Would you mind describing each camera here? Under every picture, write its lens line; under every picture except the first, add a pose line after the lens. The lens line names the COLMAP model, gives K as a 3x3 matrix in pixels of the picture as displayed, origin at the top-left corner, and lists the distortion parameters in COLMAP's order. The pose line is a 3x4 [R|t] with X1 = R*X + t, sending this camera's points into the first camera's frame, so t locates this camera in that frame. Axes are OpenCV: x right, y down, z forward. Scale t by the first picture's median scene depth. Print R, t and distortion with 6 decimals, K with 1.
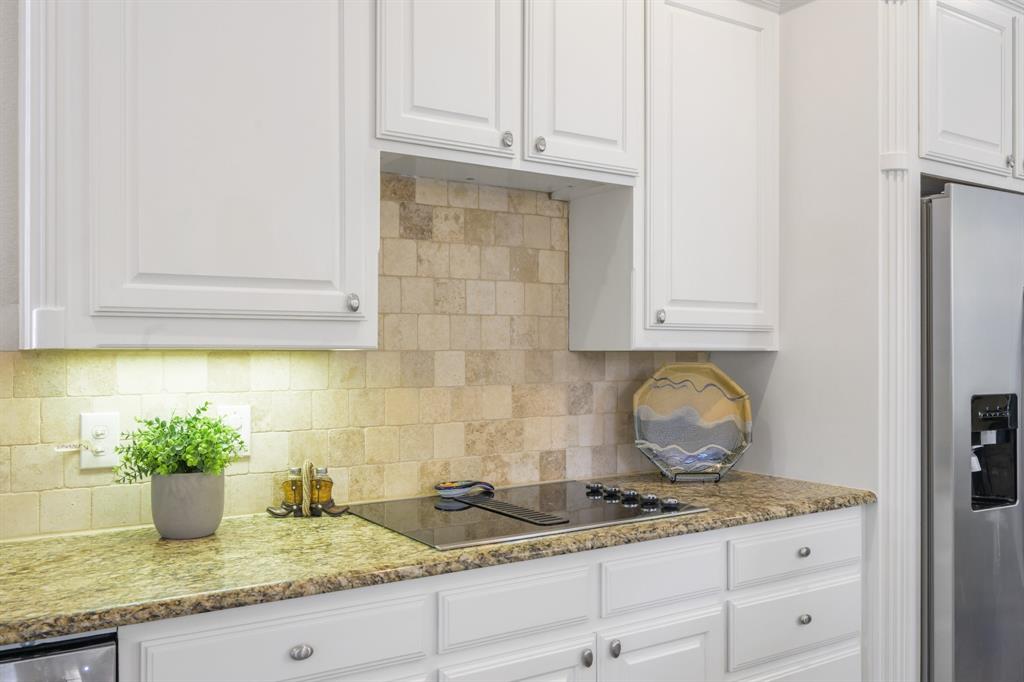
lens RADIAL K [[854.1, 0, 512.9], [0, 854.1, 346.0], [0, 0, 1]] dist [-0.005369, -0.002668]
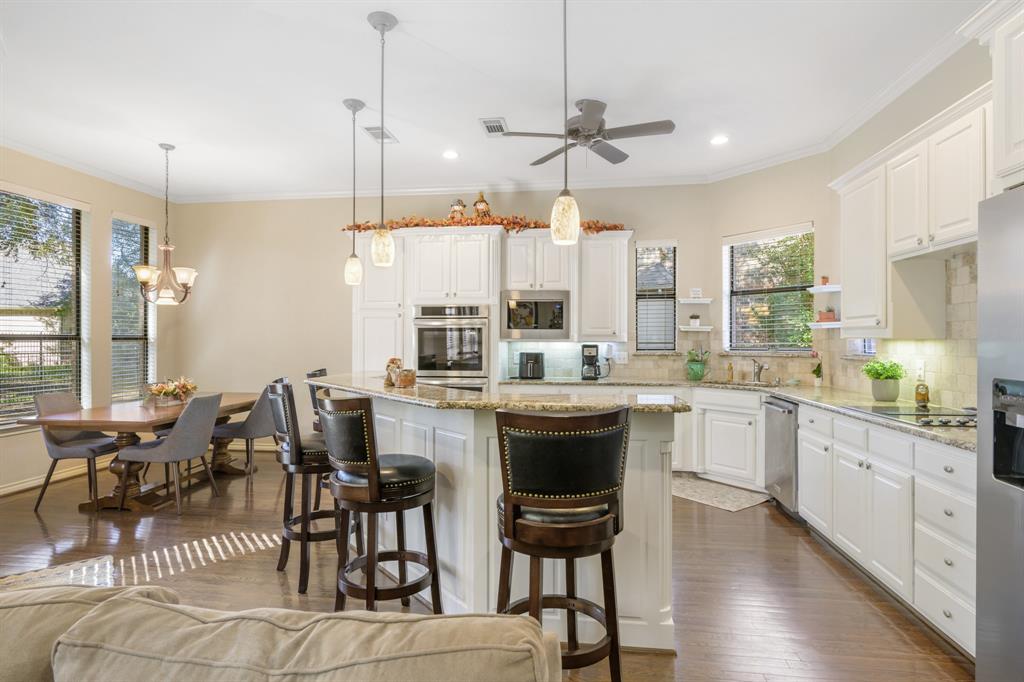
lens RADIAL K [[540.5, 0, 512.0], [0, 540.5, 341.0], [0, 0, 1]] dist [-0.007682, -0.000254]
pose [[-0.647954, 0.004999, -0.761663, 1.493270], [0.010094, 0.999947, -0.002024, 0.001975], [0.761613, -0.009000, -0.647970, 0.964563]]
